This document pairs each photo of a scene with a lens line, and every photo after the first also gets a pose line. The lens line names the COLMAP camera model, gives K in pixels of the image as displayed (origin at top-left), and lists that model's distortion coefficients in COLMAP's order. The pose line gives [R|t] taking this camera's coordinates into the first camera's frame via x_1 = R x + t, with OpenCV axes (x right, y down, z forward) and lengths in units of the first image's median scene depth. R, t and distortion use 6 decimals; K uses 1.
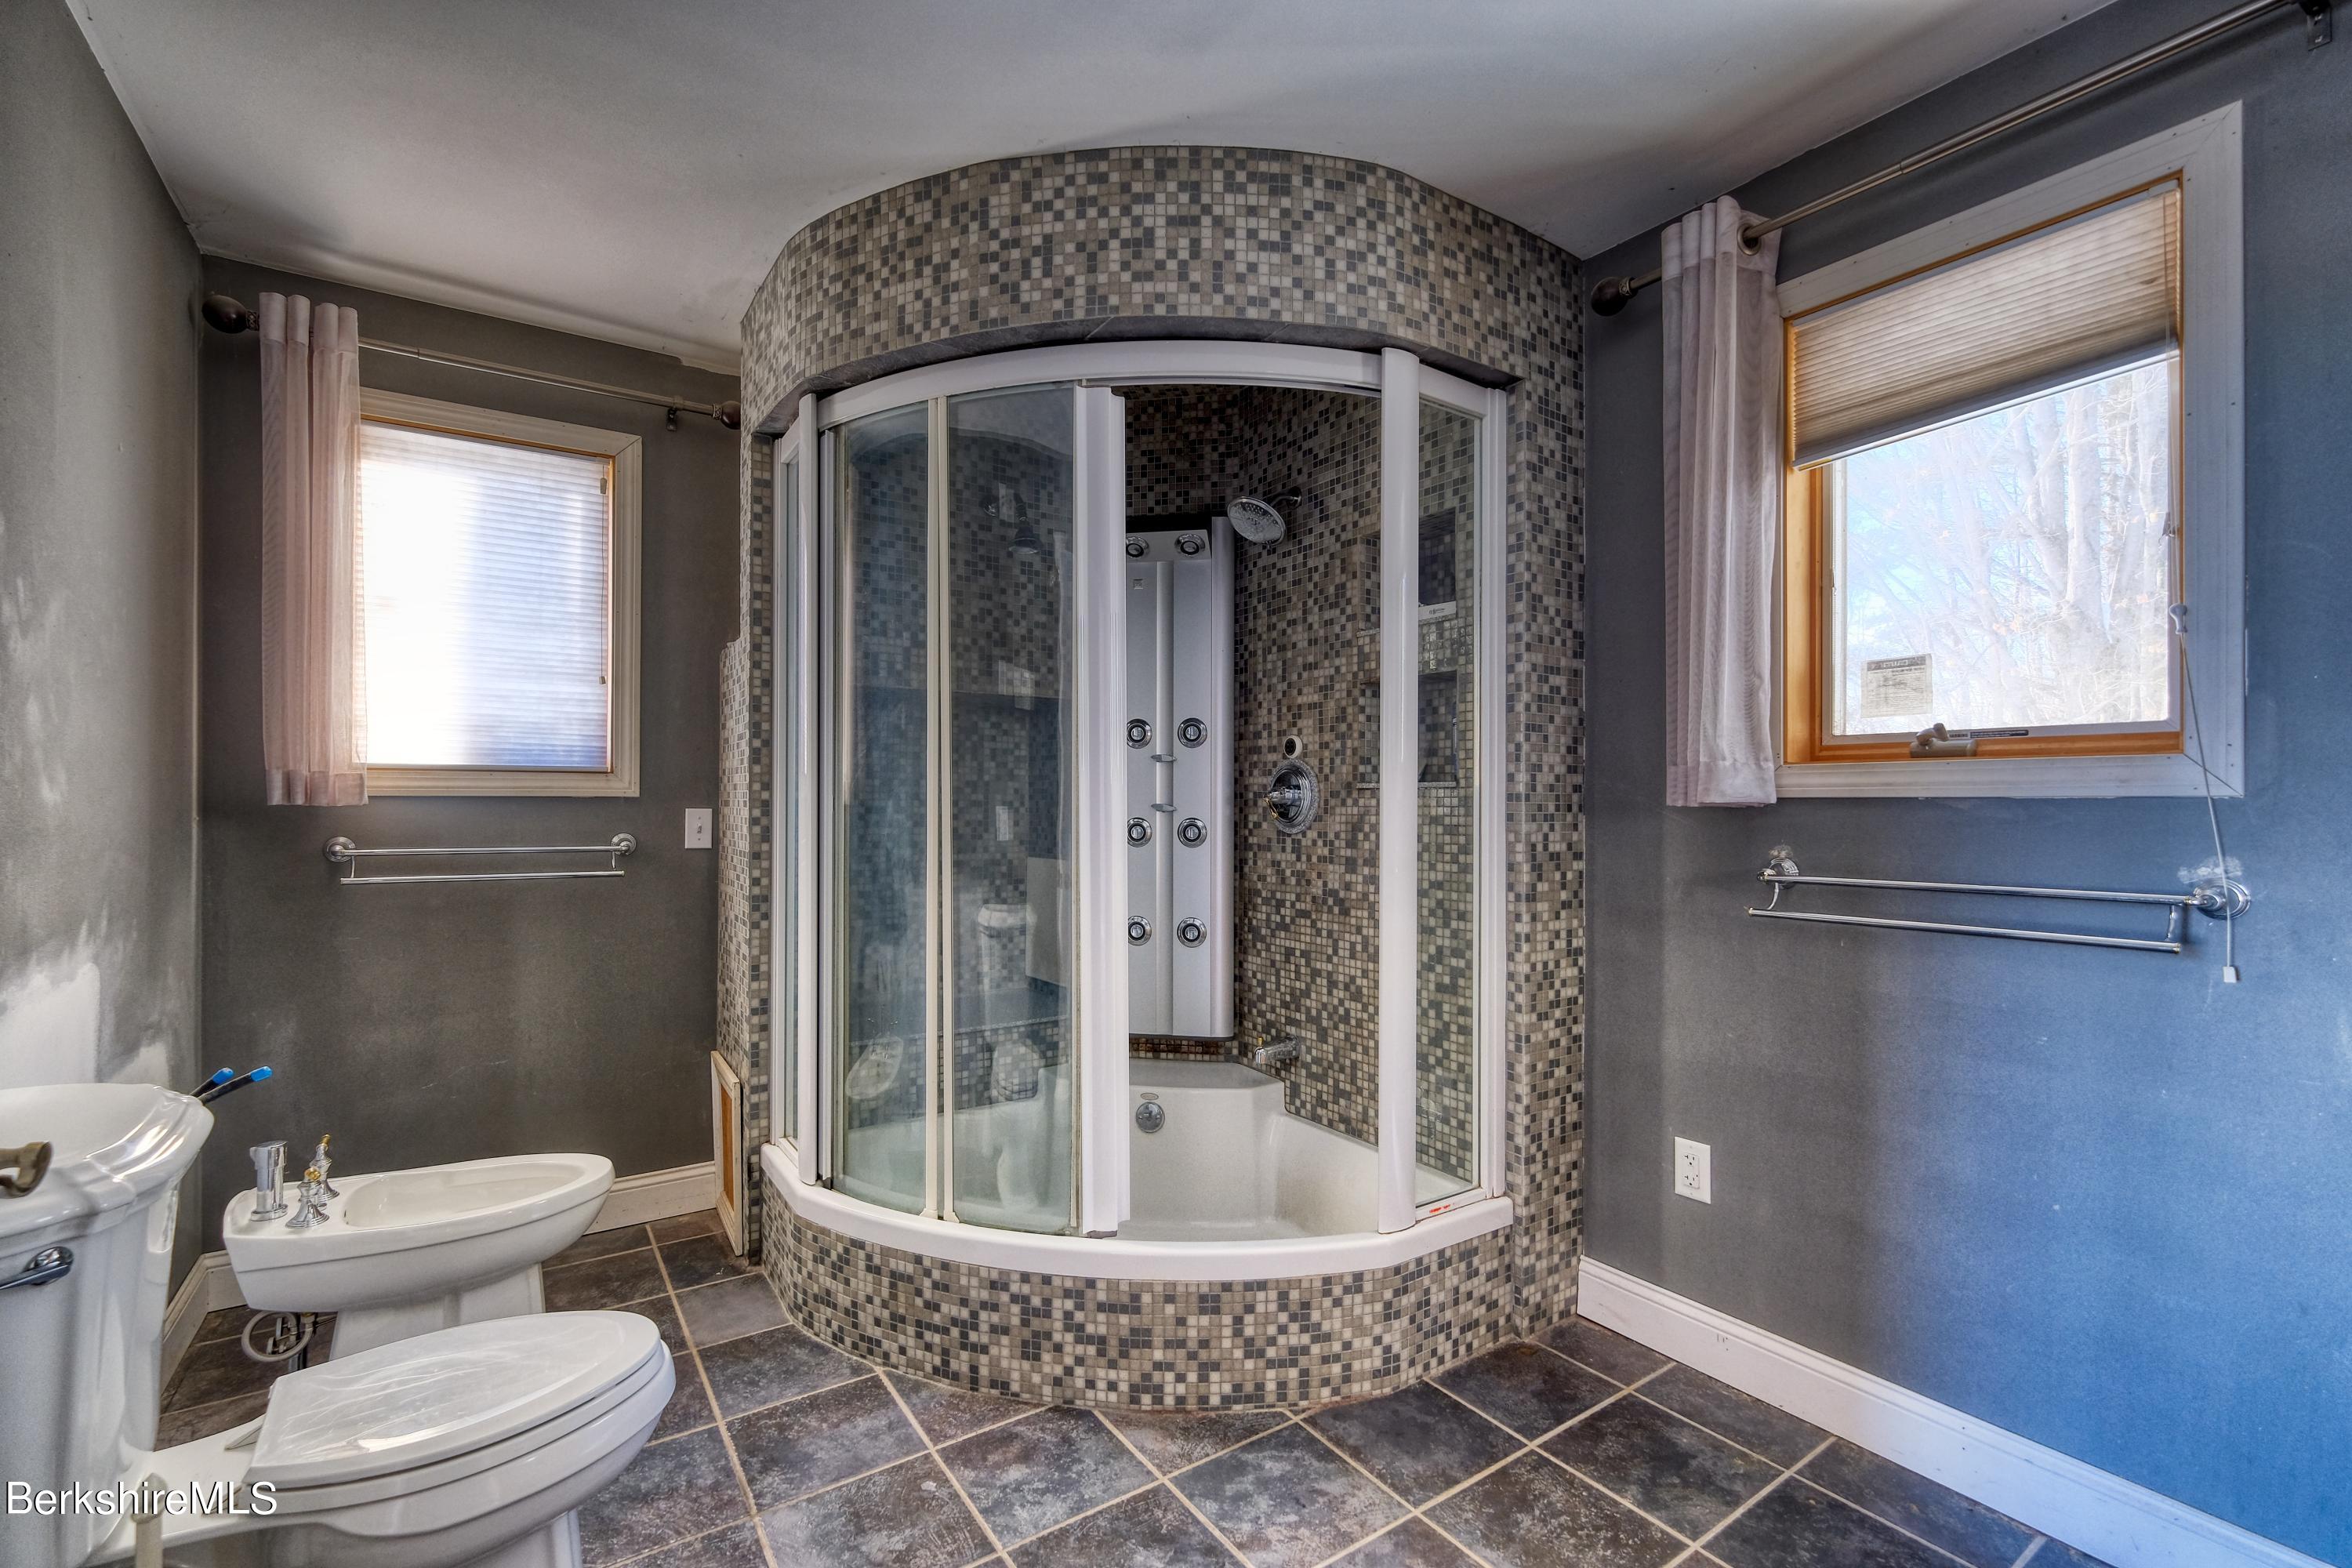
lens RADIAL K [[1026.8, 0, 1178.5], [0, 1026.8, 800.9], [0, 0, 1]] dist [-0.000731, 0.000201]
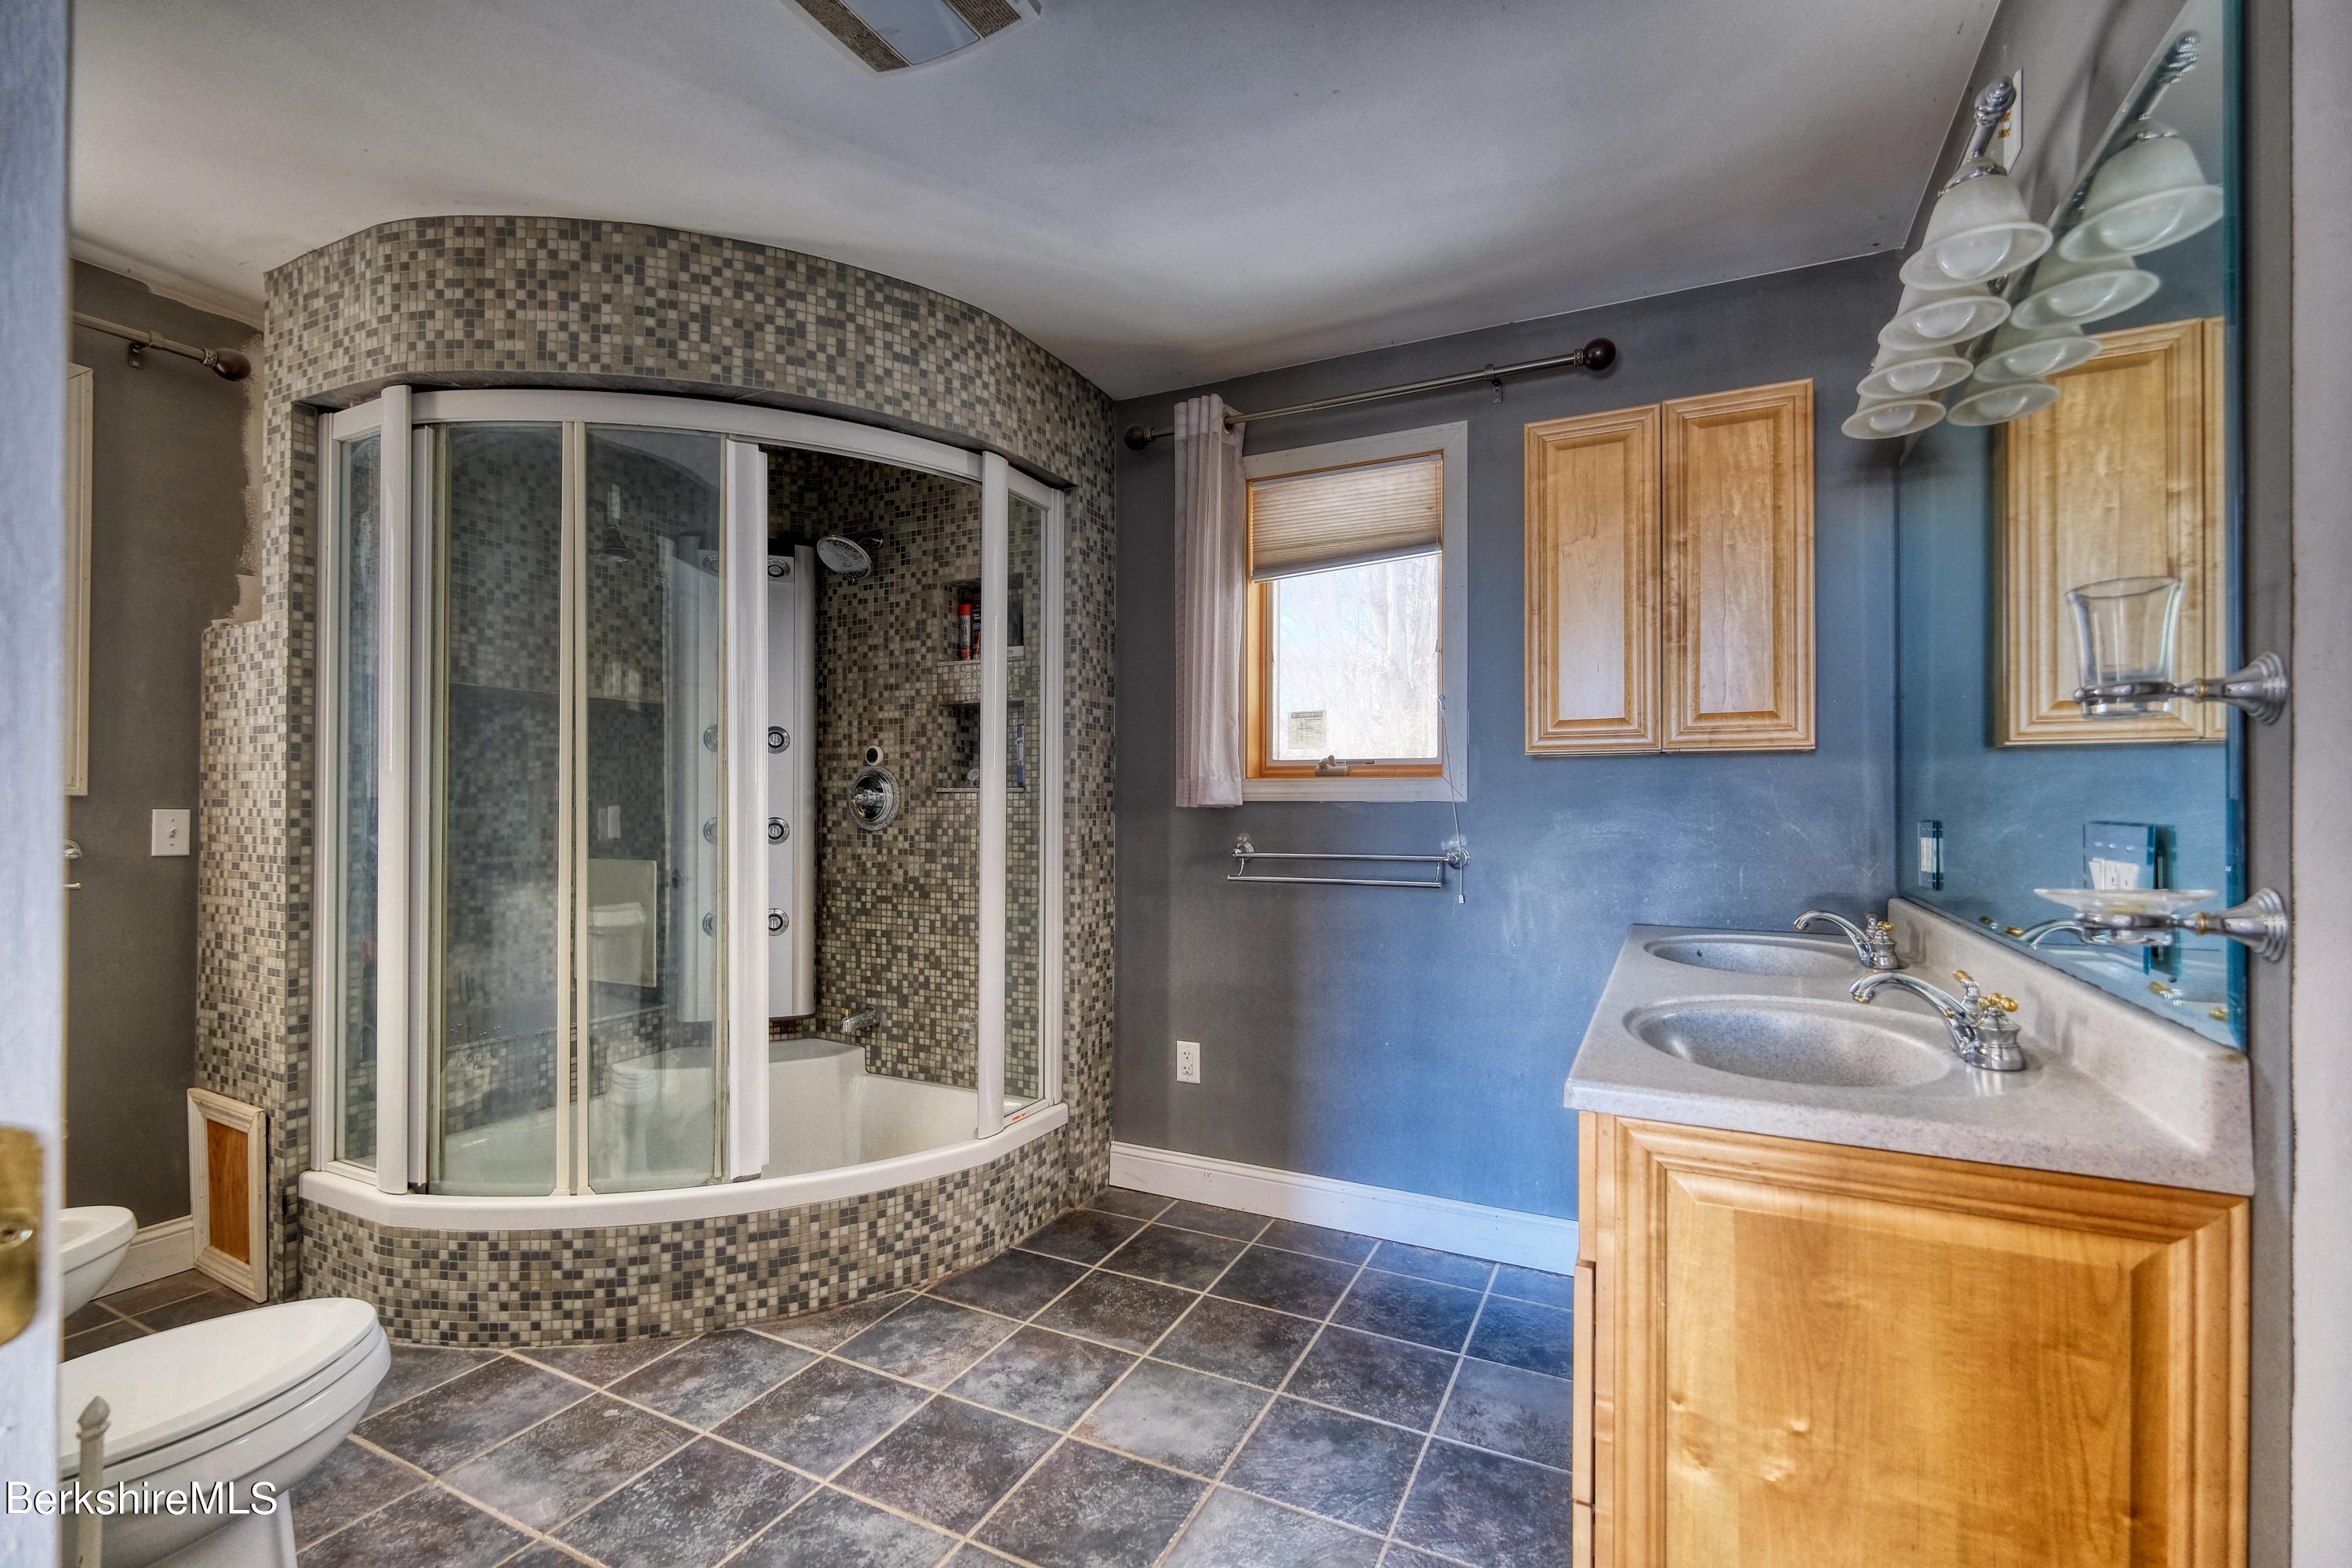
lens RADIAL K [[1026.8, 0, 1179.4], [0, 1026.8, 800.4], [0, 0, 1]] dist [-0.000731, 0.000201]
pose [[0.870098, 0.003533, 0.492866, -0.216254], [-0.002853, 0.999994, -0.002131, -0.000918], [-0.492870, 0.000448, 0.870103, -0.236378]]
